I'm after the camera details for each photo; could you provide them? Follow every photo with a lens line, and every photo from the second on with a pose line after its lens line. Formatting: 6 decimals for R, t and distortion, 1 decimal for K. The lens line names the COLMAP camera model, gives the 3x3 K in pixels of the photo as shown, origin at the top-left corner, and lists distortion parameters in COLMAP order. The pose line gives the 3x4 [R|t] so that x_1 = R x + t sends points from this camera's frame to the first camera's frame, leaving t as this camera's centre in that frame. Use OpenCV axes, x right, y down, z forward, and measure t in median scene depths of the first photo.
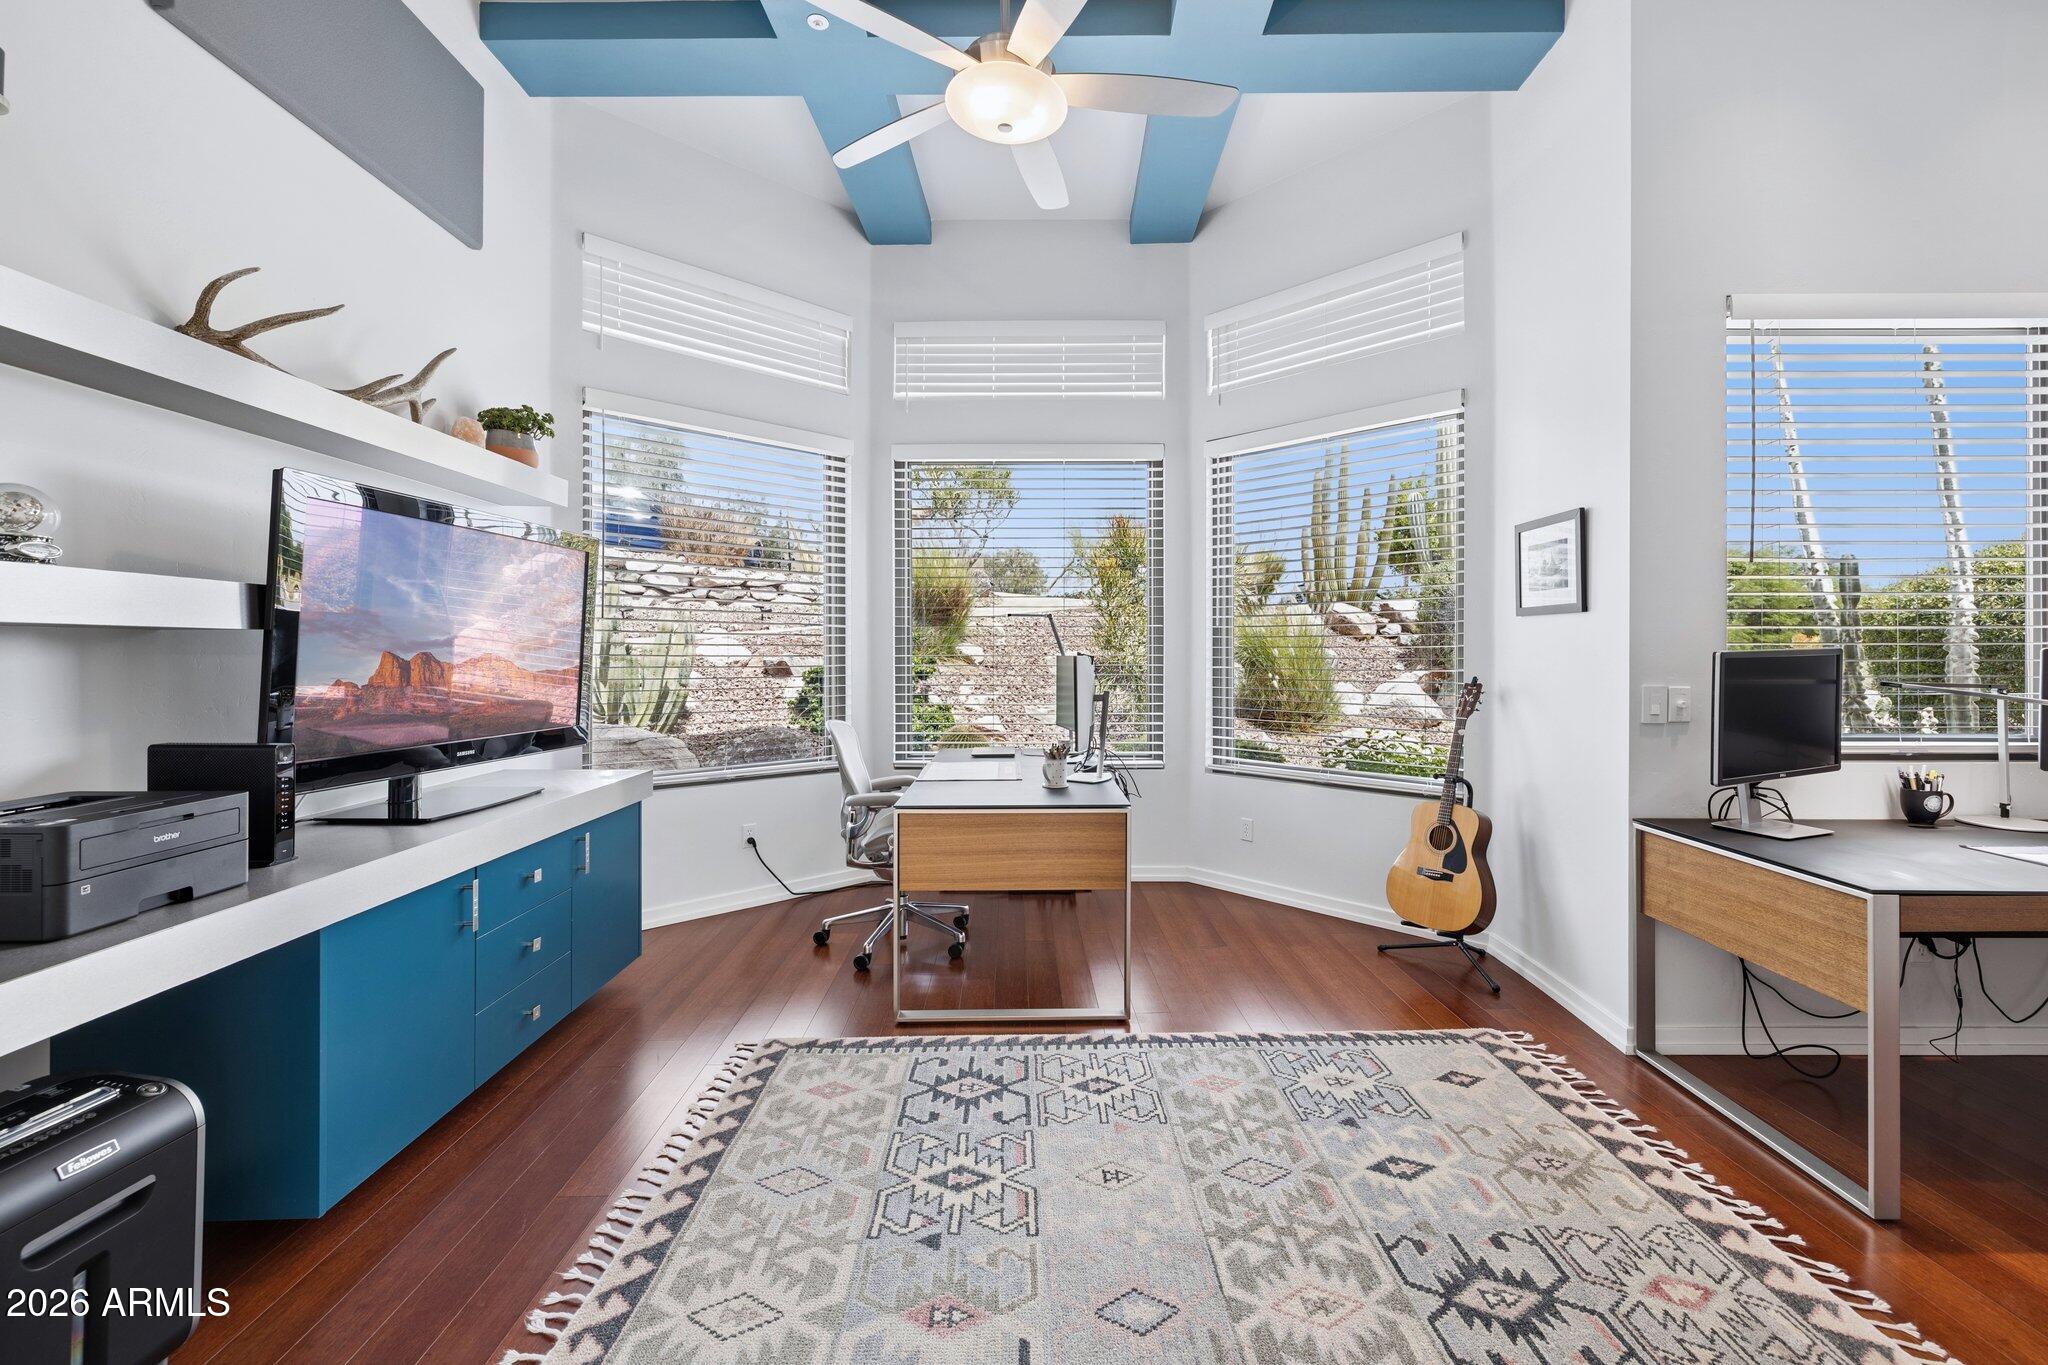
lens RADIAL K [[861.2, 0, 1020.4], [0, 861.2, 655.8], [0, 0, 1]] dist [-0.001161, -0.000393]
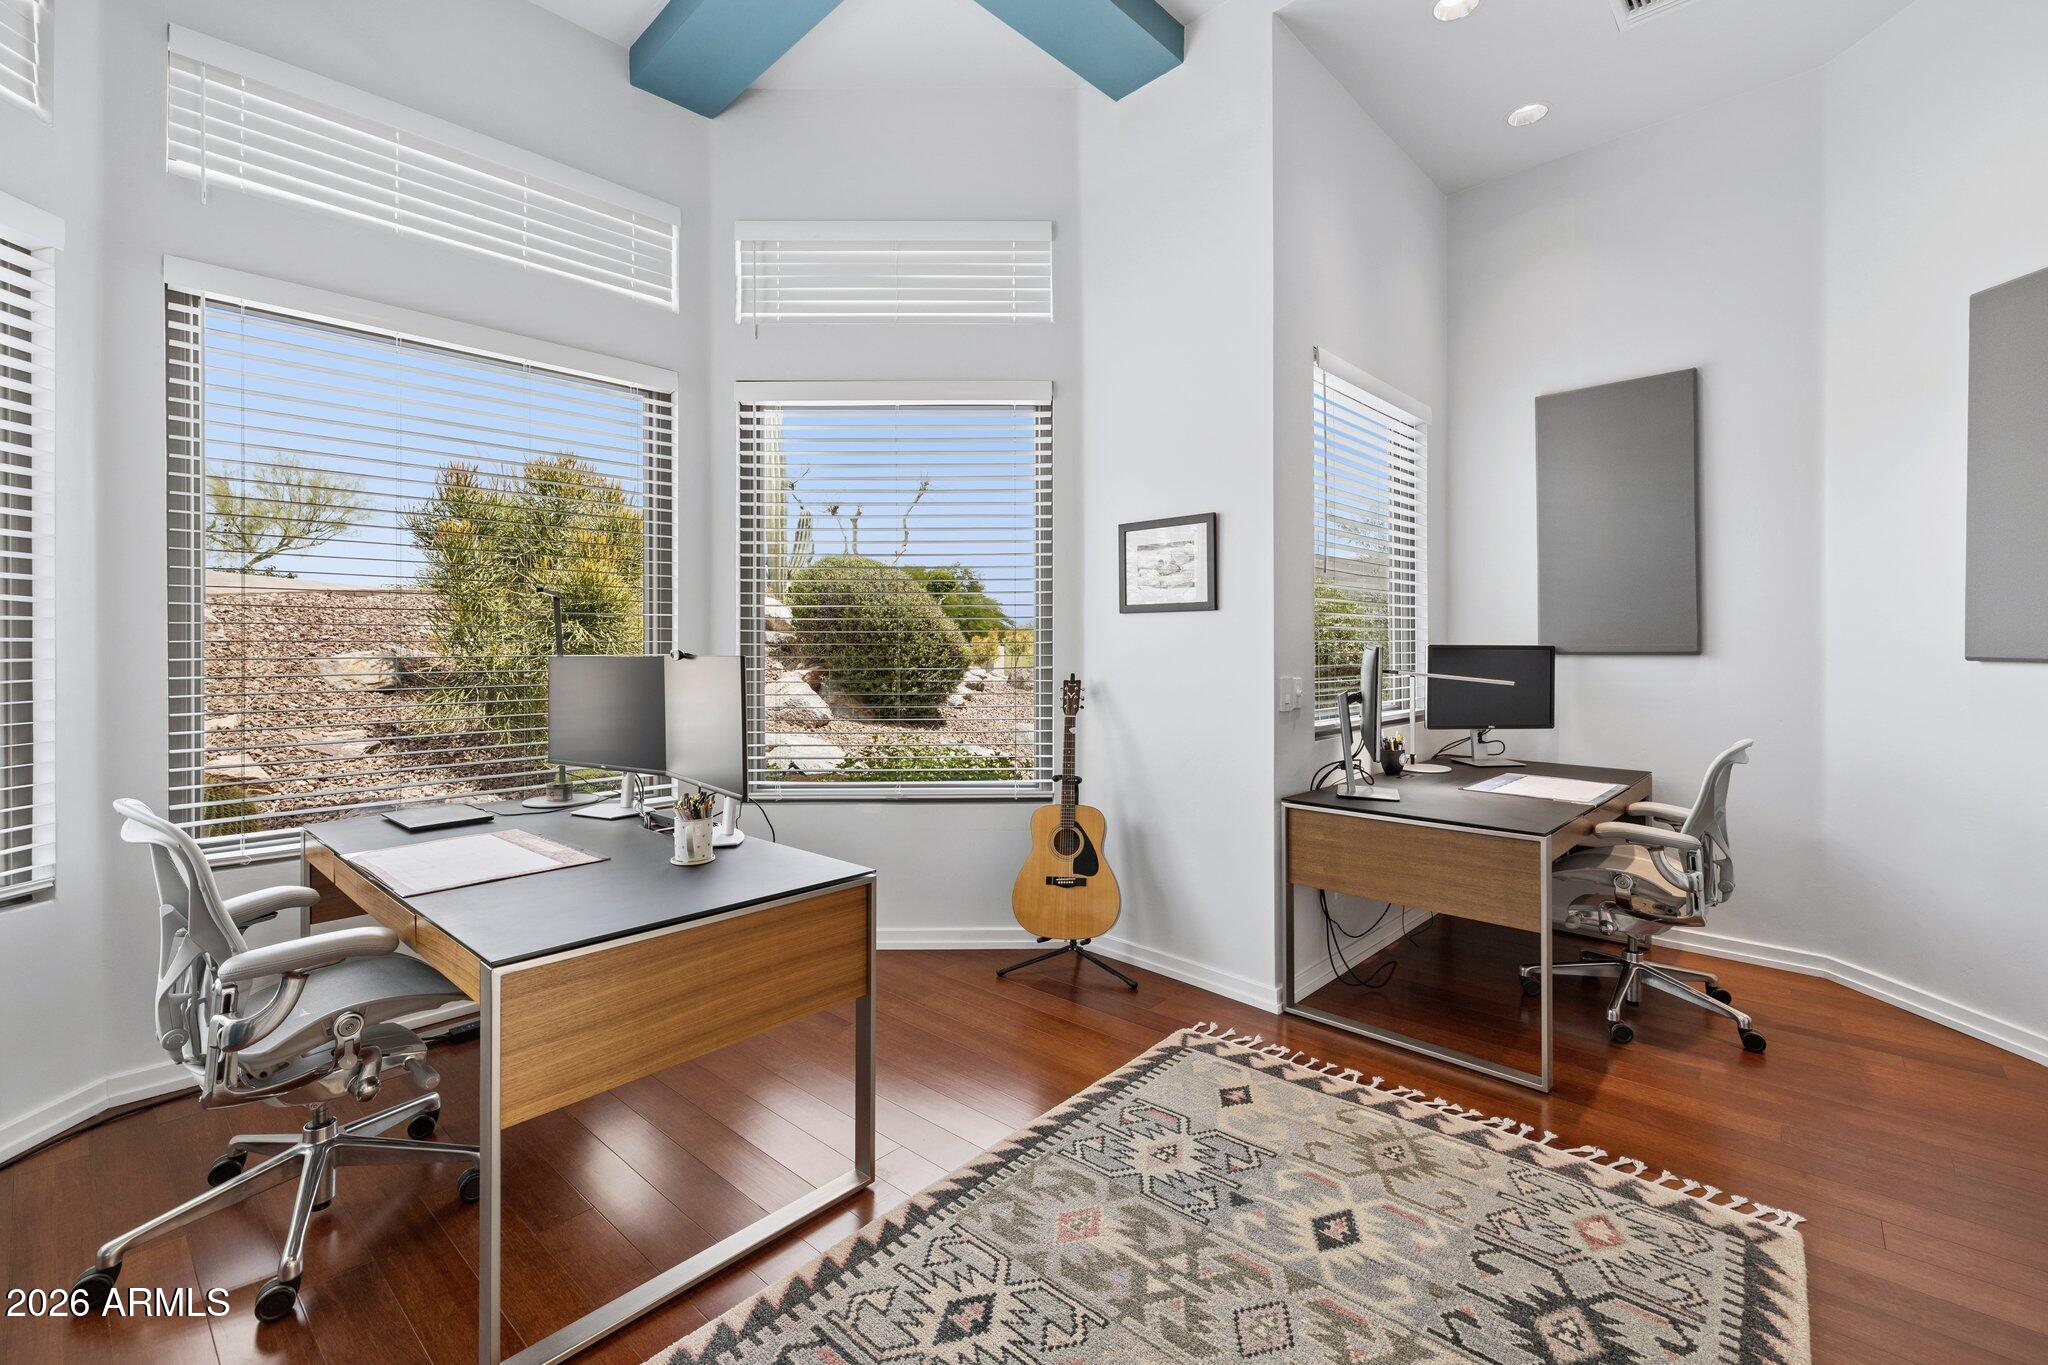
lens RADIAL K [[888.4, 0, 1119.3], [0, 888.4, 647.6], [0, 0, 1]] dist [-0.000786, -0.000157]
pose [[0.680680, -0.001744, 0.732579, -0.250756], [0.007384, 0.999963, -0.004480, -0.000456], [-0.732544, 0.008459, 0.680667, 0.357392]]
